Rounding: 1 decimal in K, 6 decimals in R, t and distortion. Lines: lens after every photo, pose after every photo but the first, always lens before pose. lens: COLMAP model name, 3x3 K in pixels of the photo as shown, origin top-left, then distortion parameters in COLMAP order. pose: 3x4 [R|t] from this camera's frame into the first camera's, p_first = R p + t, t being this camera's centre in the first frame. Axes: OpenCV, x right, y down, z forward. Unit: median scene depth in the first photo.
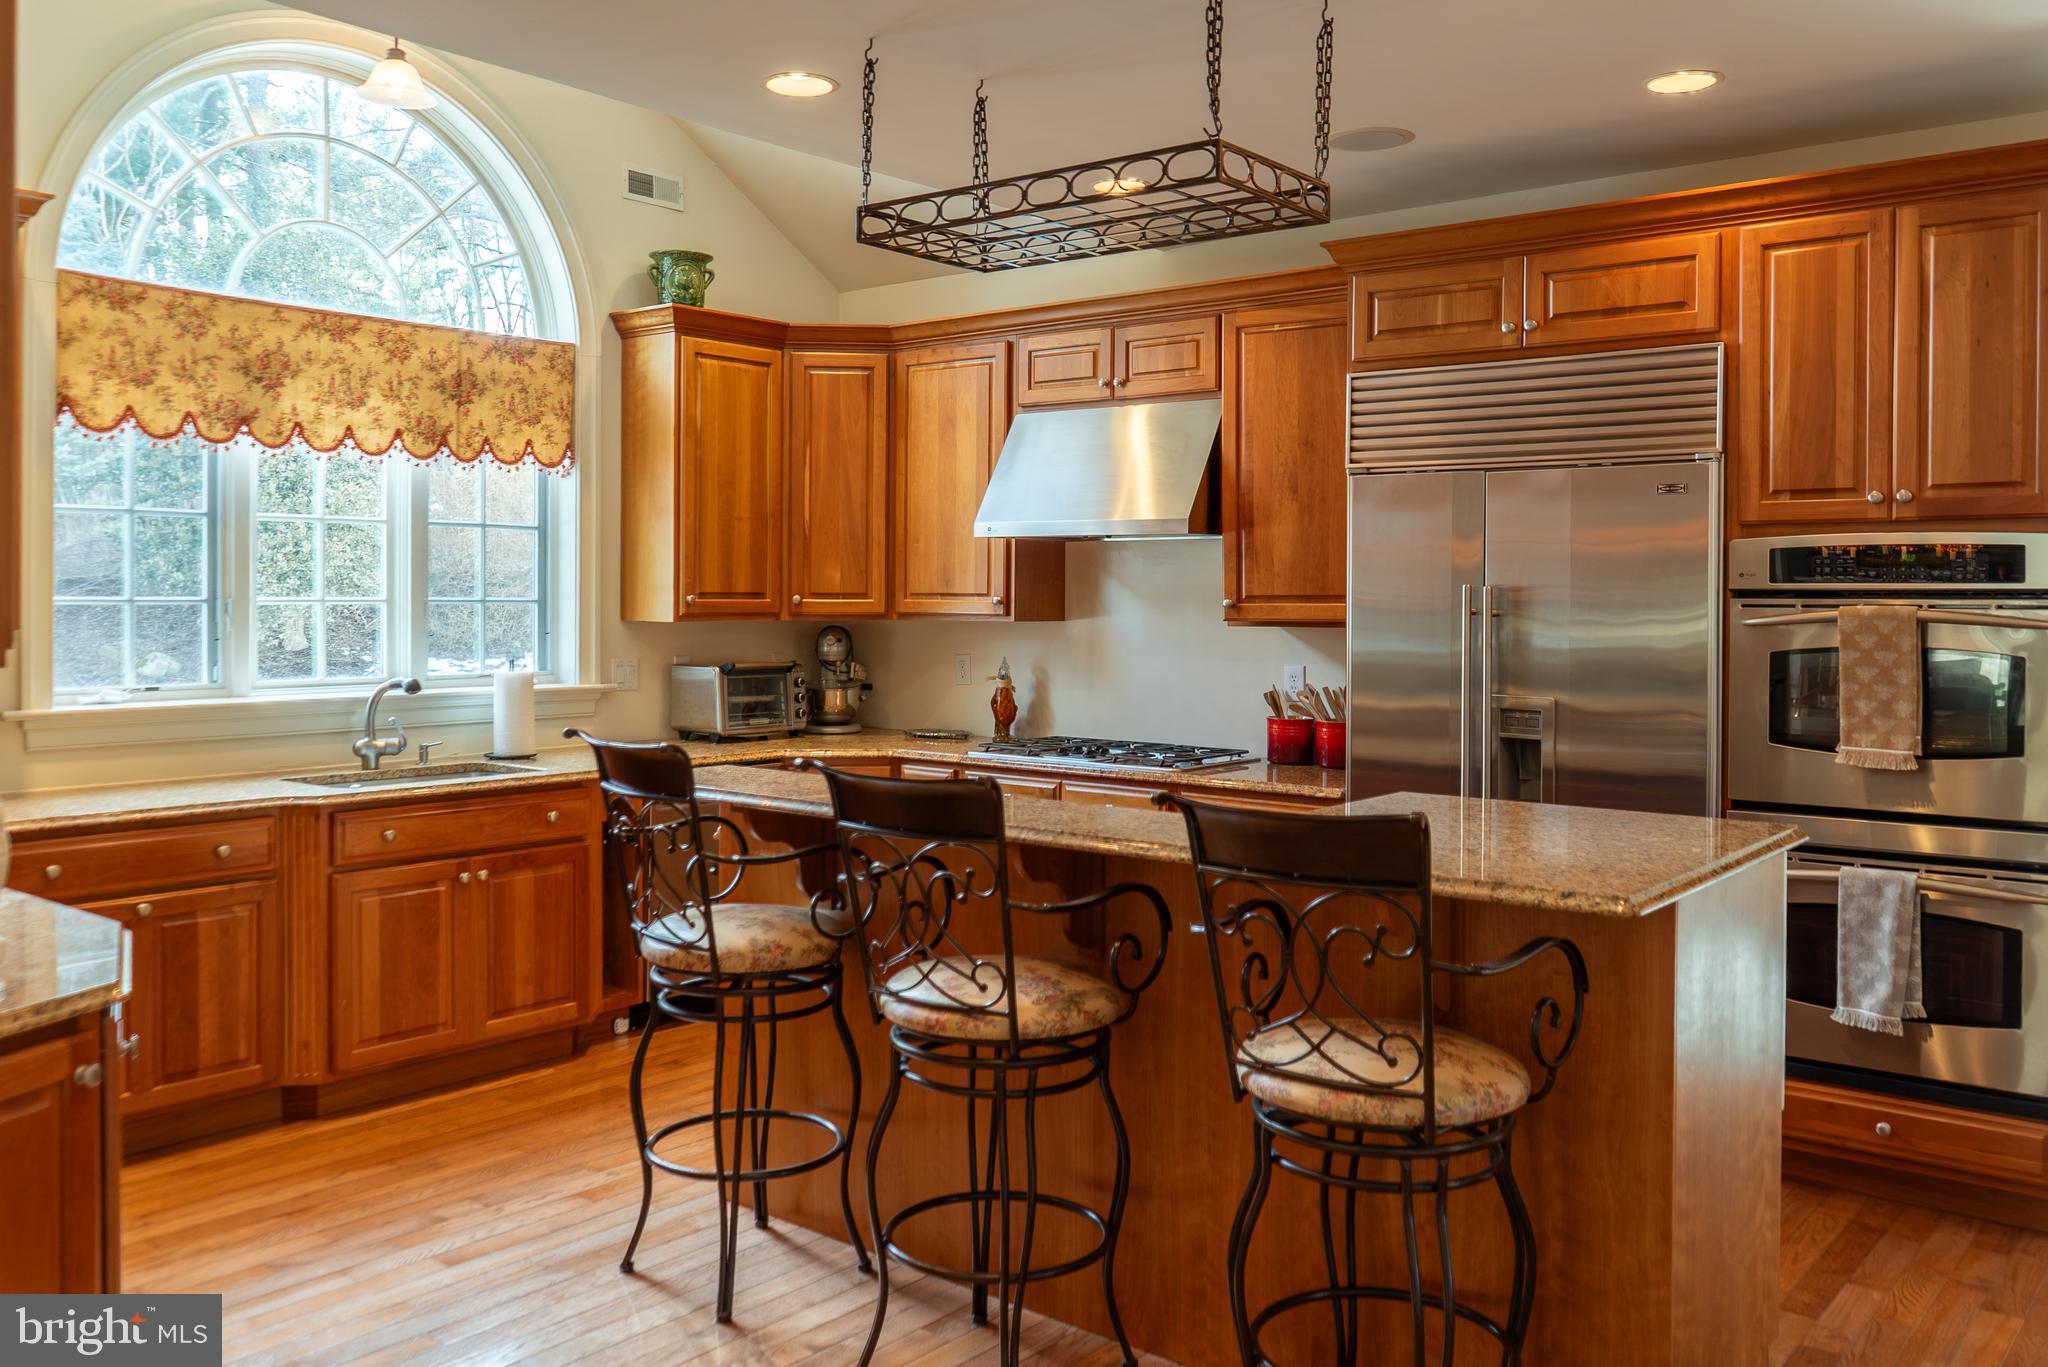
lens RADIAL K [[1682.1, 0, 1085.9], [0, 1682.1, 596.7], [0, 0, 1]] dist [-0.007419, 0.001705]
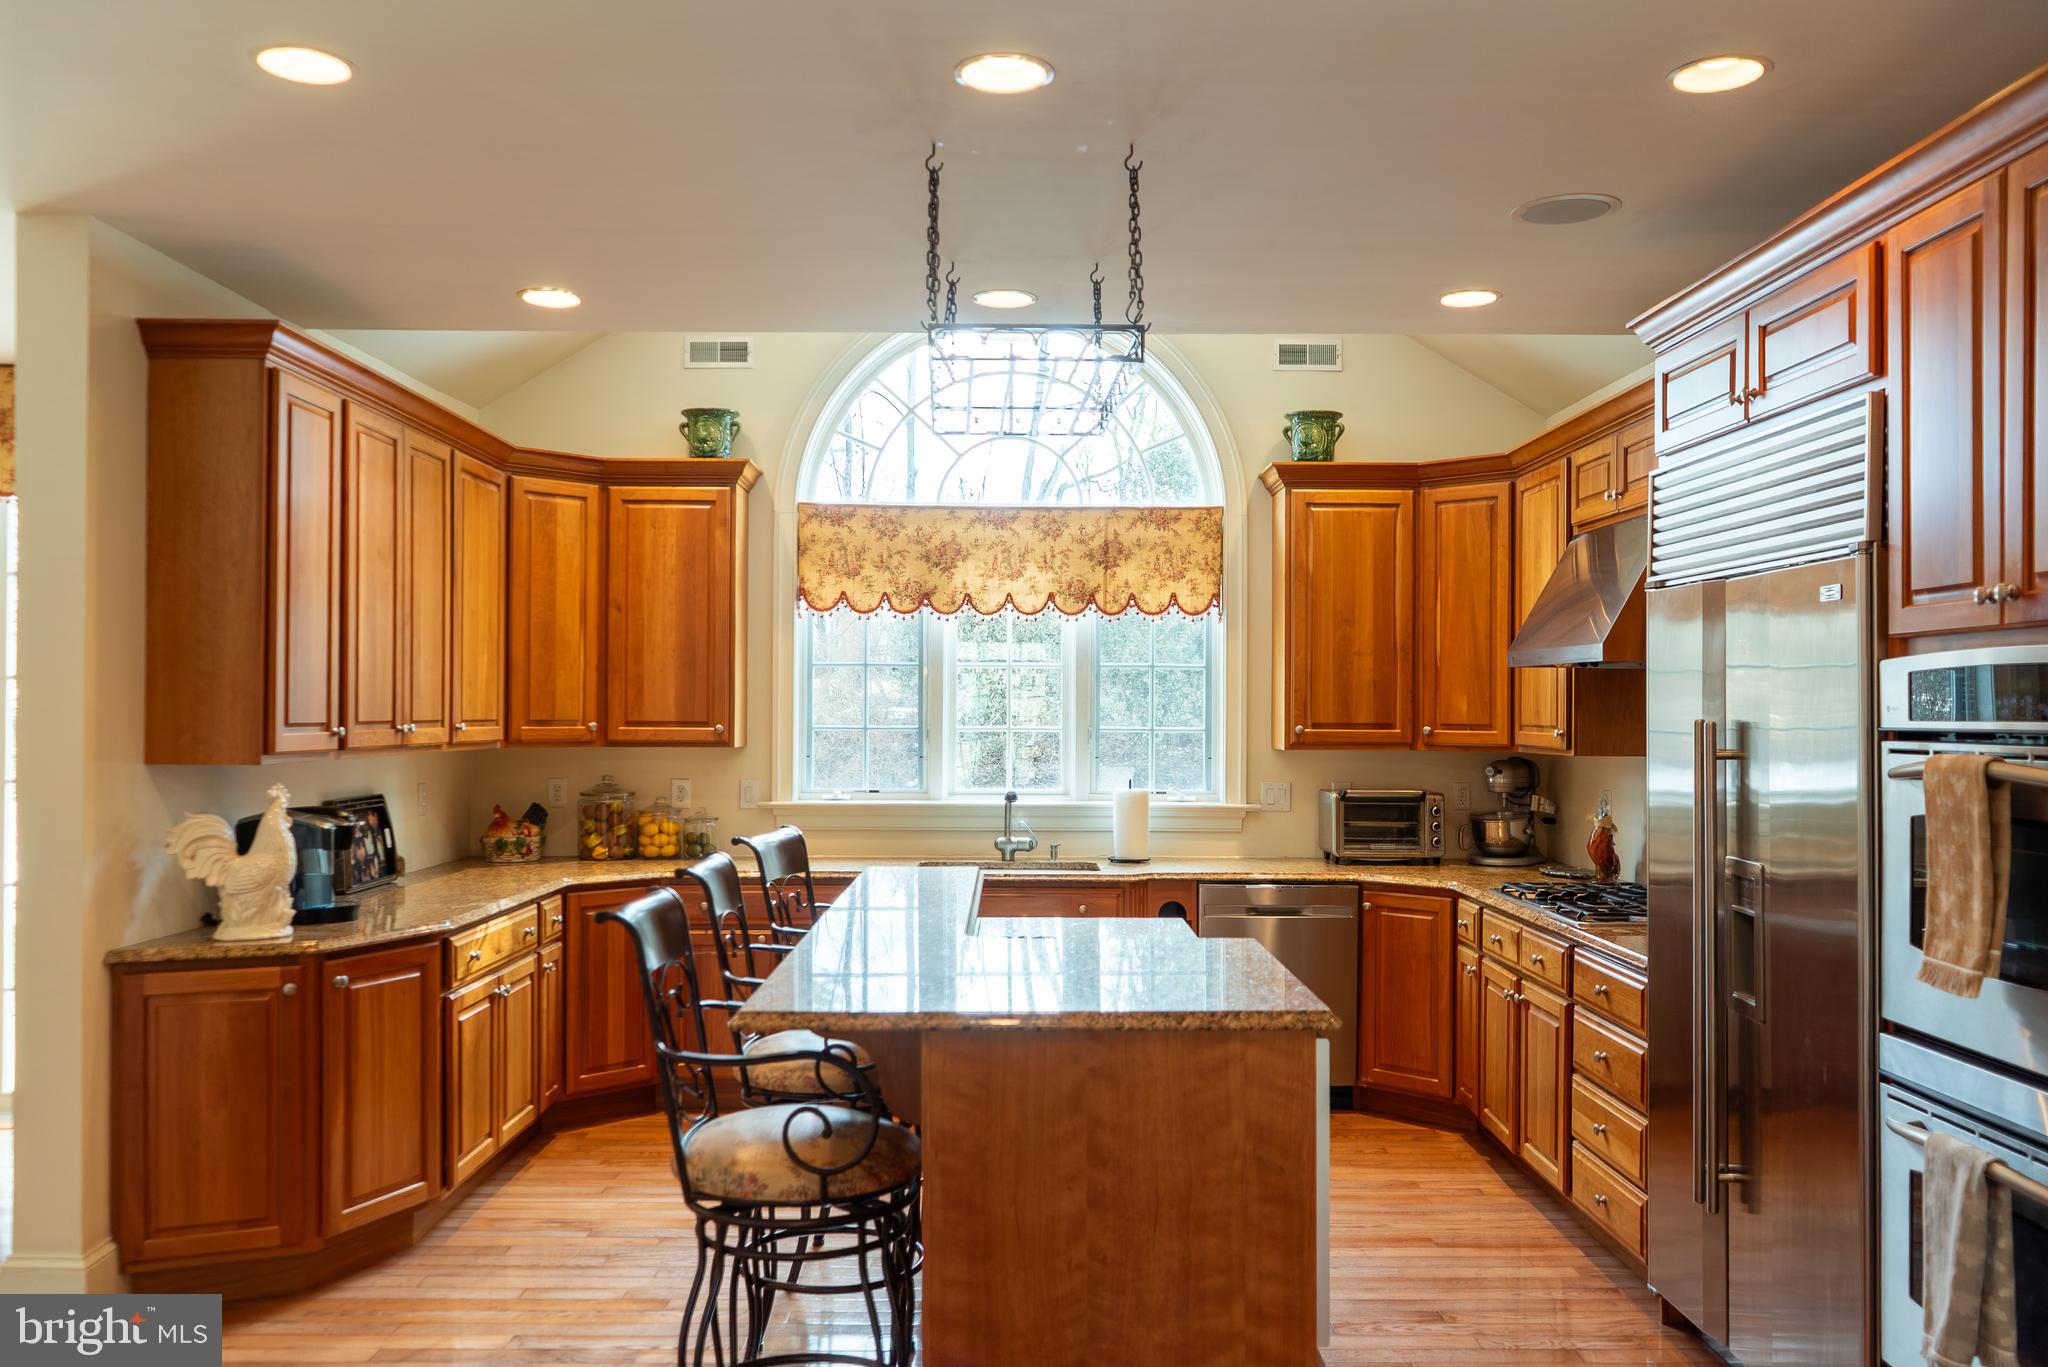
lens RADIAL K [[1682.1, 0, 1033.1], [0, 1682.1, 690.6], [0, 0, 1]] dist [-0.007419, 0.001705]
pose [[0.628577, -0.010871, -0.777672, 0.552697], [-0.003190, 0.999858, -0.016556, -0.005595], [0.777741, 0.012887, 0.628453, 0.196427]]
